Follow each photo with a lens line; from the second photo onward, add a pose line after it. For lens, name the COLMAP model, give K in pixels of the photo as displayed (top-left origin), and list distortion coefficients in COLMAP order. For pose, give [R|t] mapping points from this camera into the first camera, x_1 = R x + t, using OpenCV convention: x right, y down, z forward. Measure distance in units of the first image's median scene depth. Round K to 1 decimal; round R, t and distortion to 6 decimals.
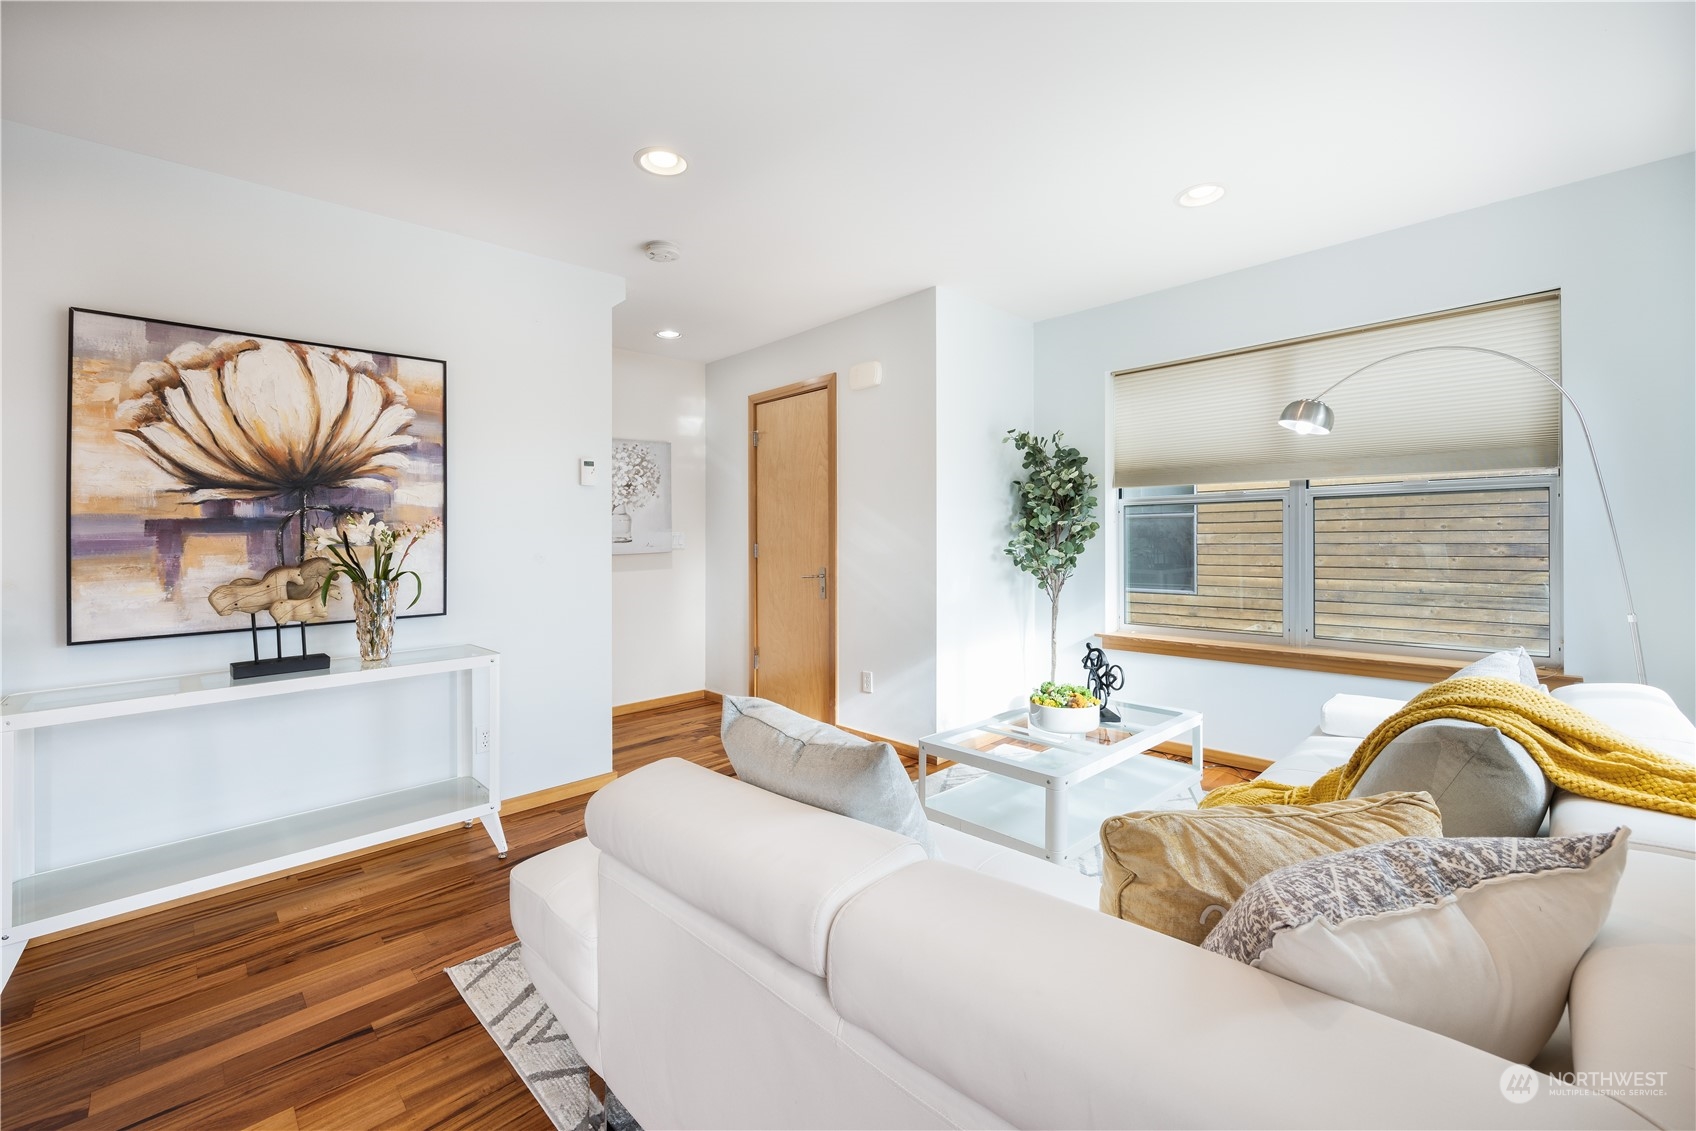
lens RADIAL K [[702.7, 0, 825.5], [0, 702.7, 541.0], [0, 0, 1]] dist [0.001791, 0.000398]
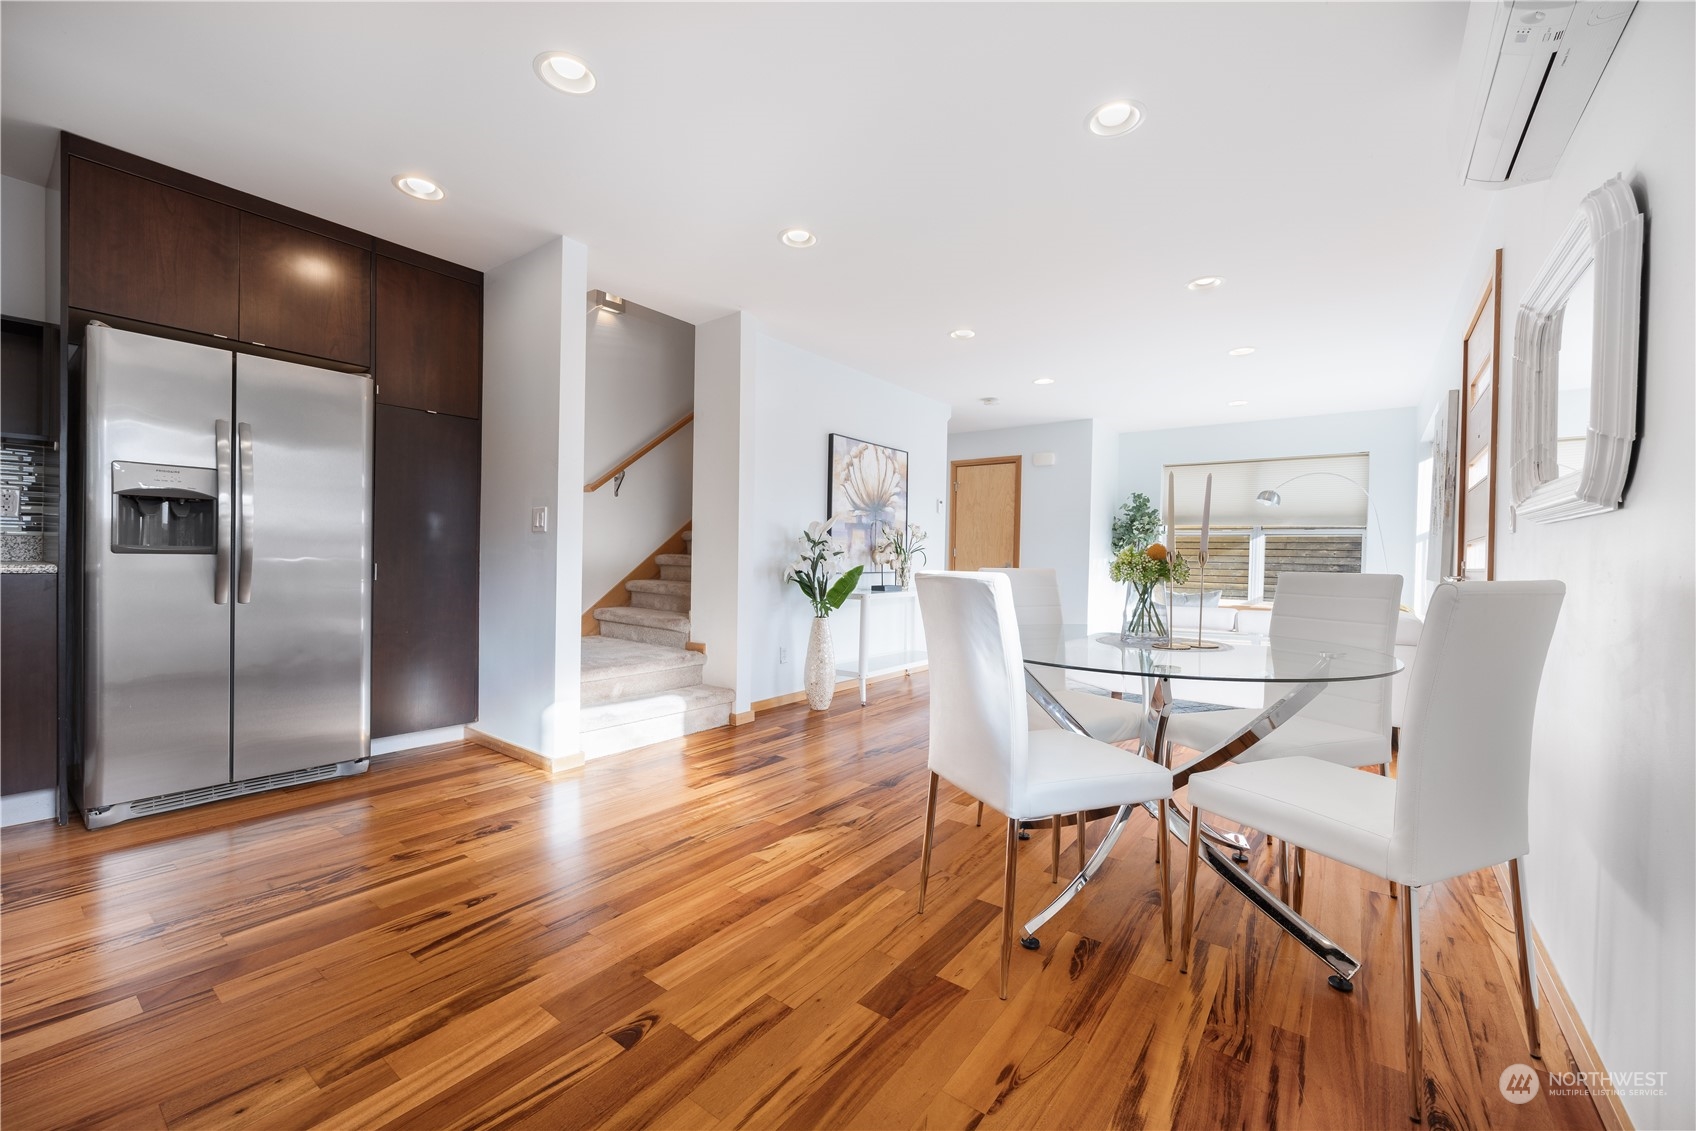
lens RADIAL K [[679.8, 0, 848.0], [0, 679.8, 565.5], [0, 0, 1]] dist [0.000392, 0.000548]
pose [[0.985888, 0.035839, 0.163528, -1.052772], [-0.036705, 0.999324, 0.002278, 0.084951], [-0.163336, -0.008248, 0.986536, -0.984097]]
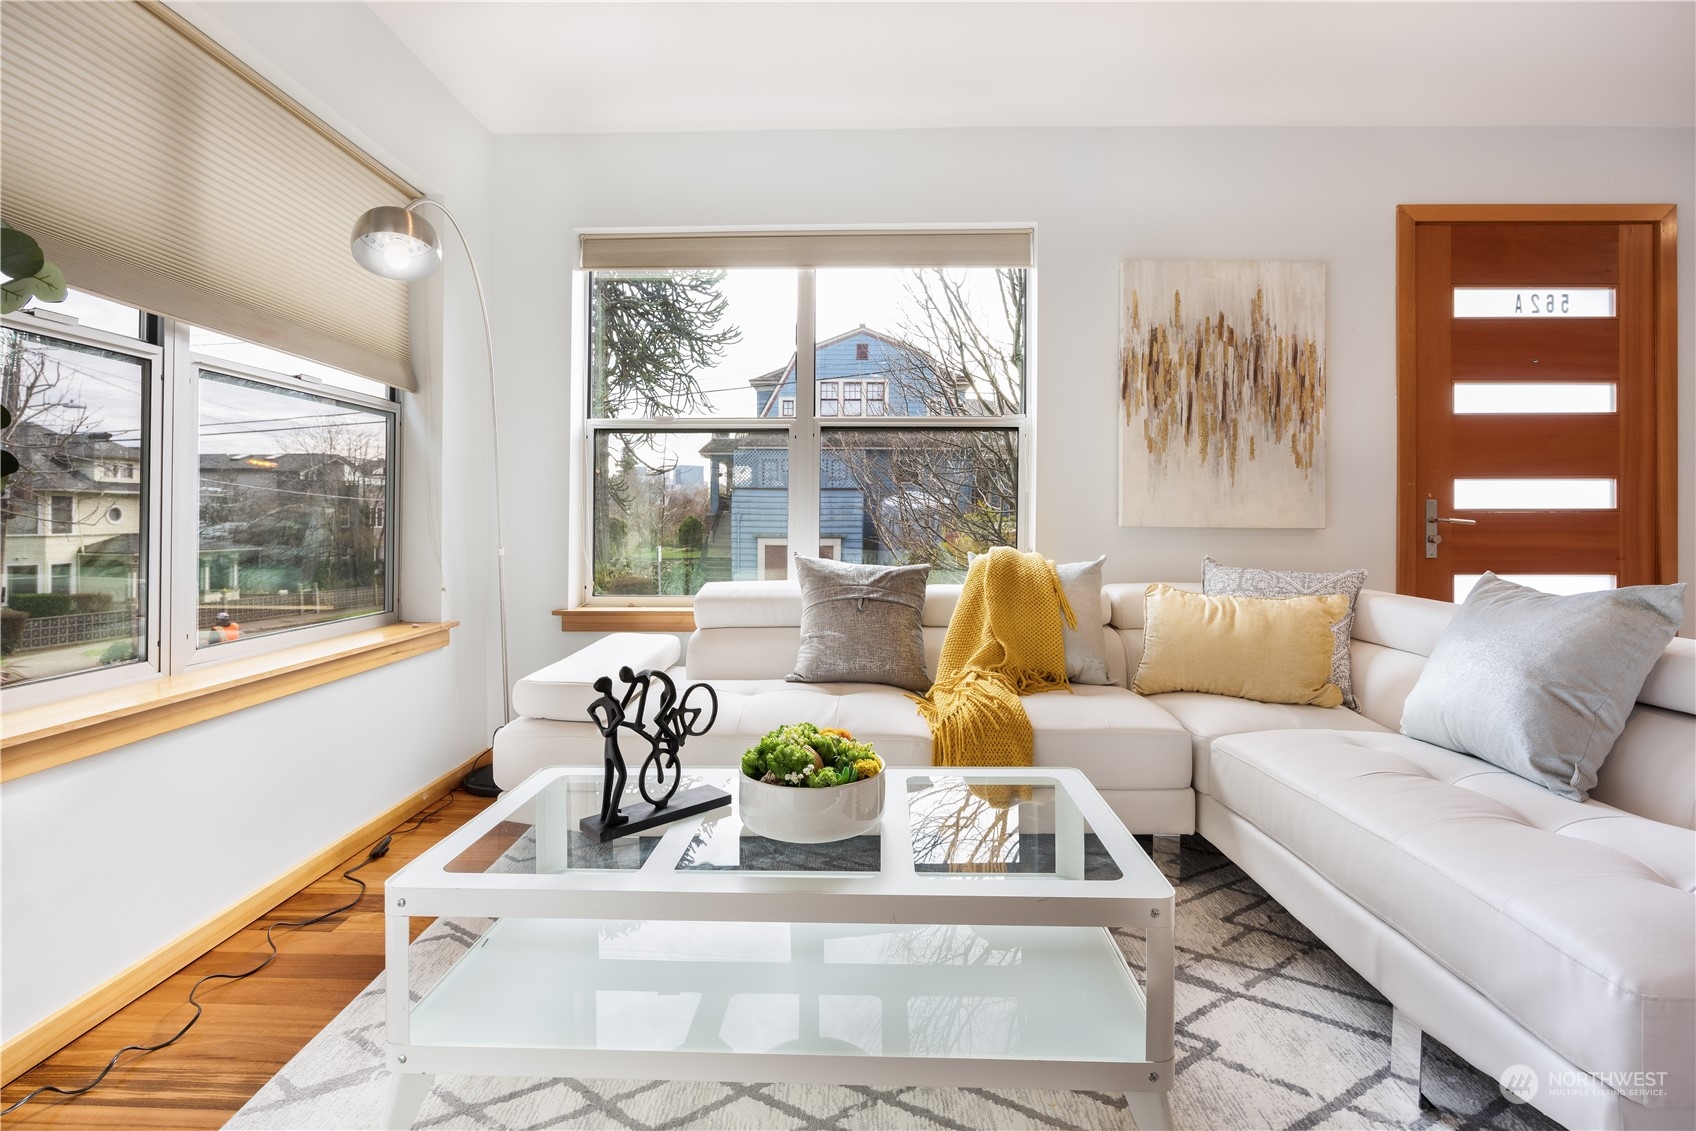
lens RADIAL K [[775.9, 0, 848.8], [0, 775.9, 543.8], [0, 0, 1]] dist [-0.013798, 0.000326]
pose [[-0.710426, -0.006961, 0.703738, -0.032728], [0.015262, 0.999564, 0.025294, 0.068571], [-0.703607, 0.028710, -0.710009, 1.292632]]
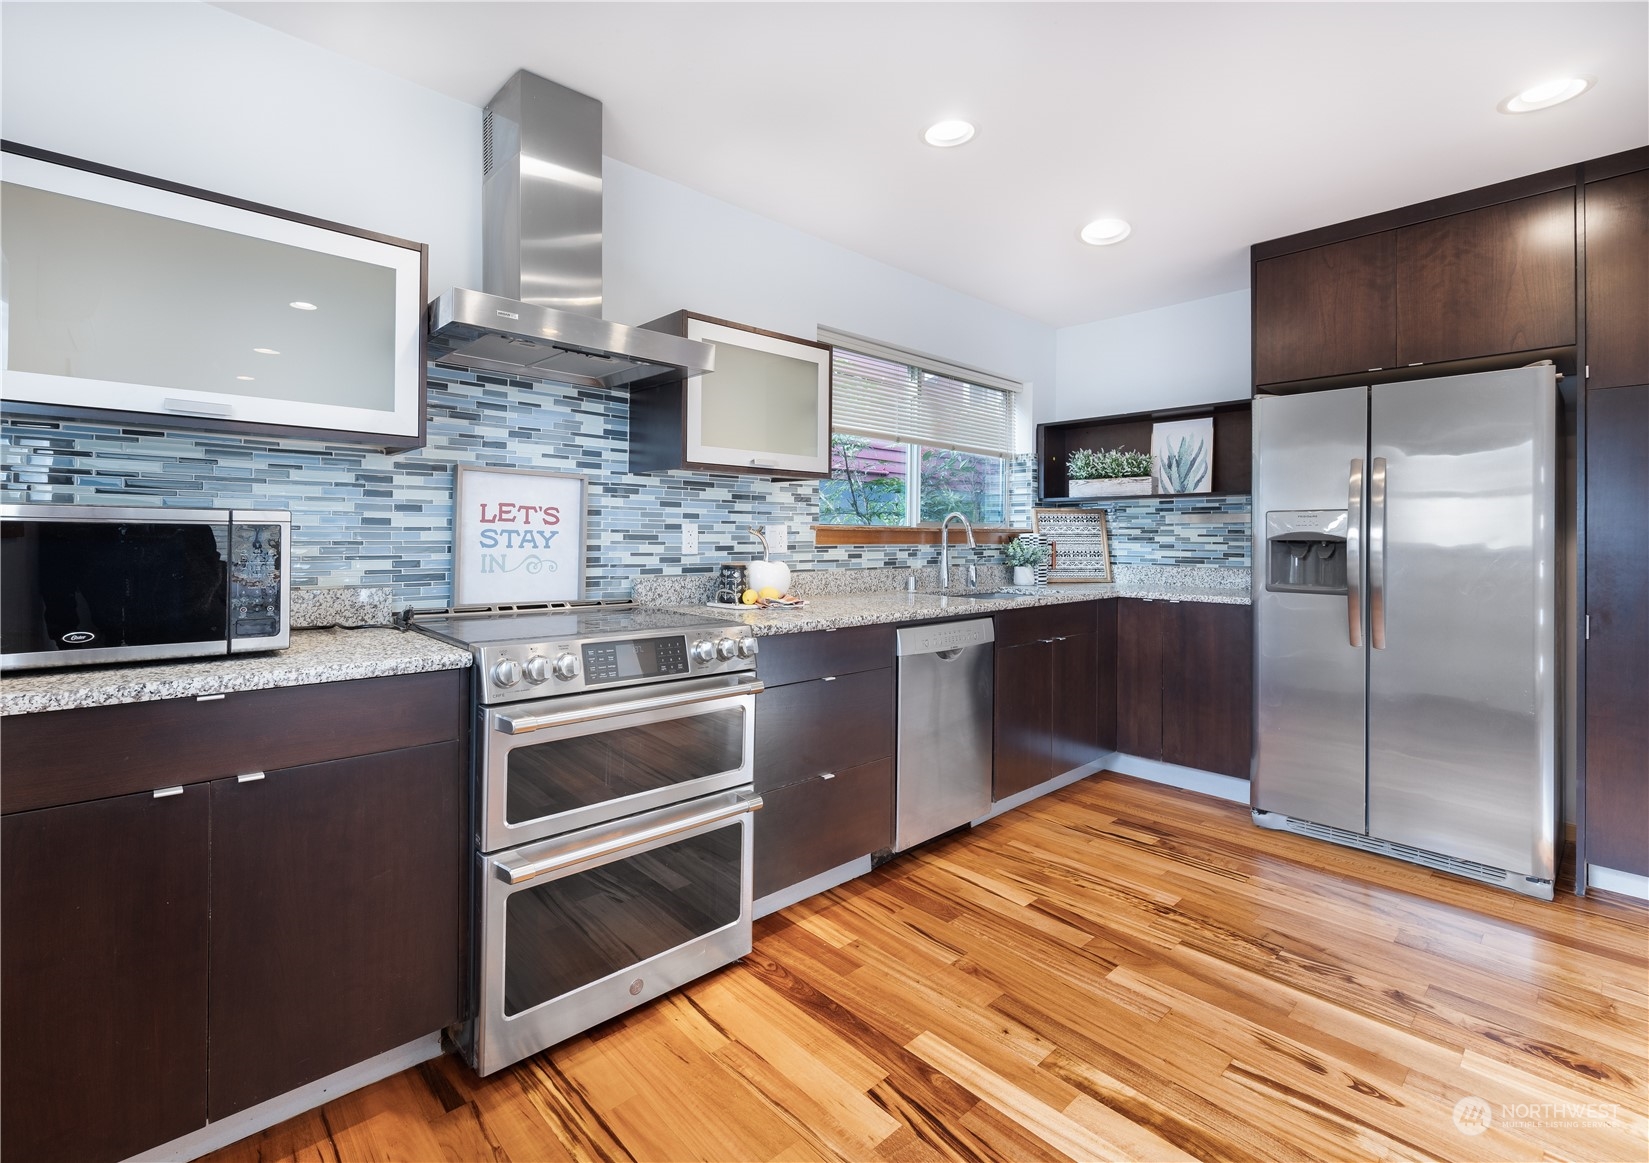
lens RADIAL K [[731.8, 0, 741.1], [0, 731.8, 530.9], [0, 0, 1]] dist [0.001122, -0.000303]
pose [[-0.068036, 0.009967, -0.997633, -0.700539], [-0.013410, 0.999851, 0.010904, 0.015628], [0.997593, 0.014120, -0.067892, -0.665101]]
